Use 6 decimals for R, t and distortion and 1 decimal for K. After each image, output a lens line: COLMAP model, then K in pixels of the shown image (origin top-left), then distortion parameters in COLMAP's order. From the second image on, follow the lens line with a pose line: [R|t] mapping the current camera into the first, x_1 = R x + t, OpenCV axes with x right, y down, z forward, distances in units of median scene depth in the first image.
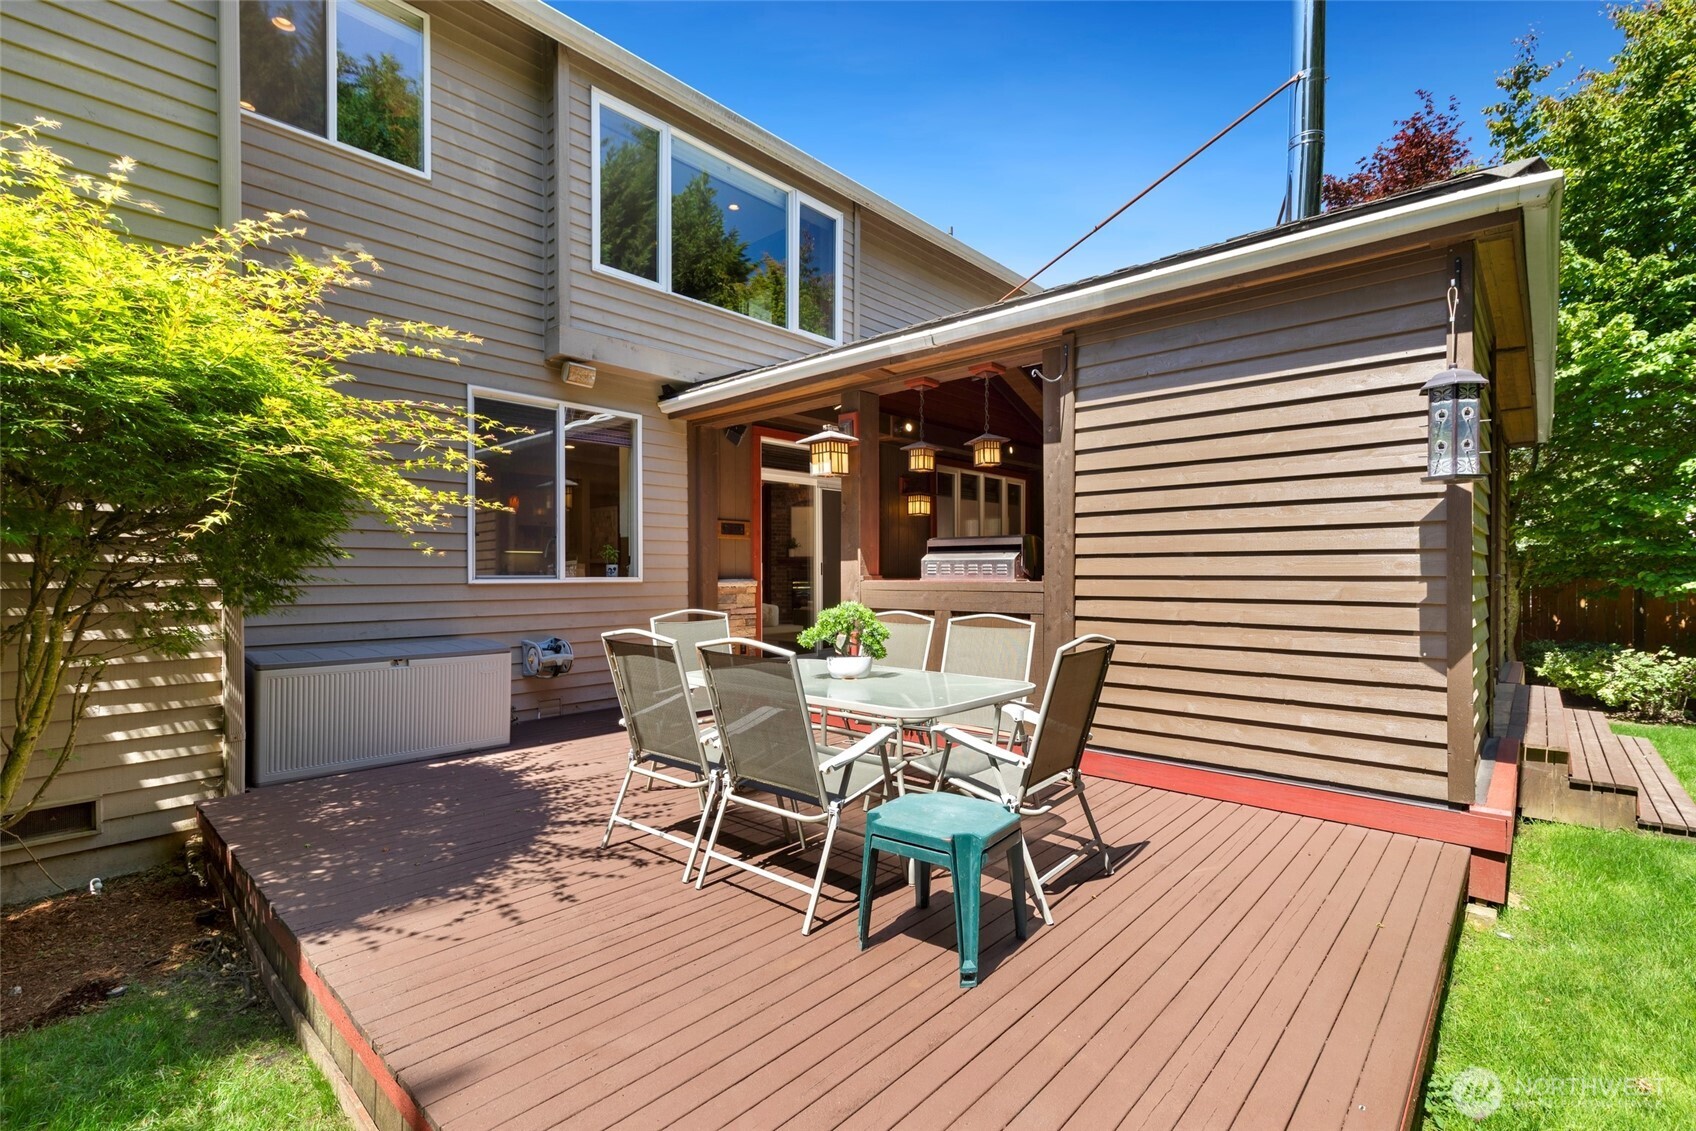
lens RADIAL K [[771.1, 0, 846.0], [0, 771.1, 573.2], [0, 0, 1]] dist [0.001134, 0.000216]
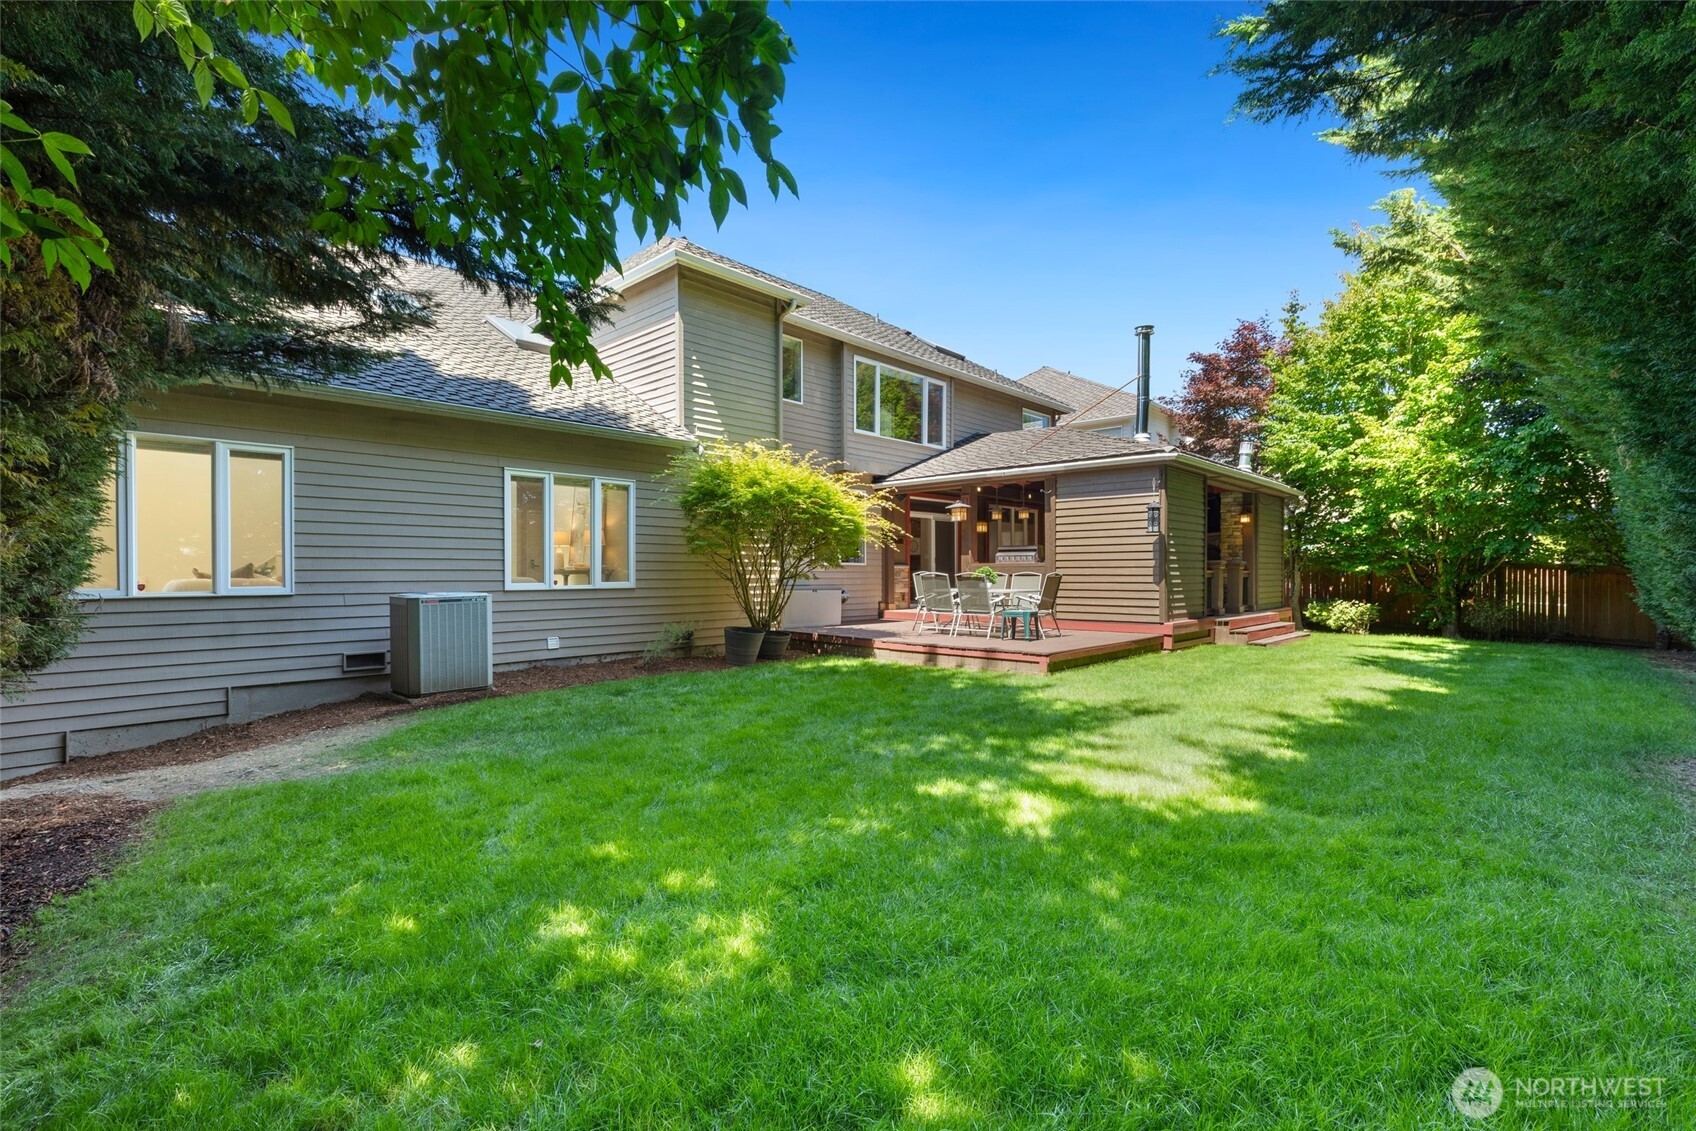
lens RADIAL K [[771.1, 0, 849.8], [0, 771.1, 567.7], [0, 0, 1]] dist [0.001134, 0.000216]
pose [[0.999963, 0.000445, -0.008564, -0.339973], [-0.000505, 0.999975, -0.006997, 0.040213], [0.008561, 0.007002, 0.999939, -1.433278]]
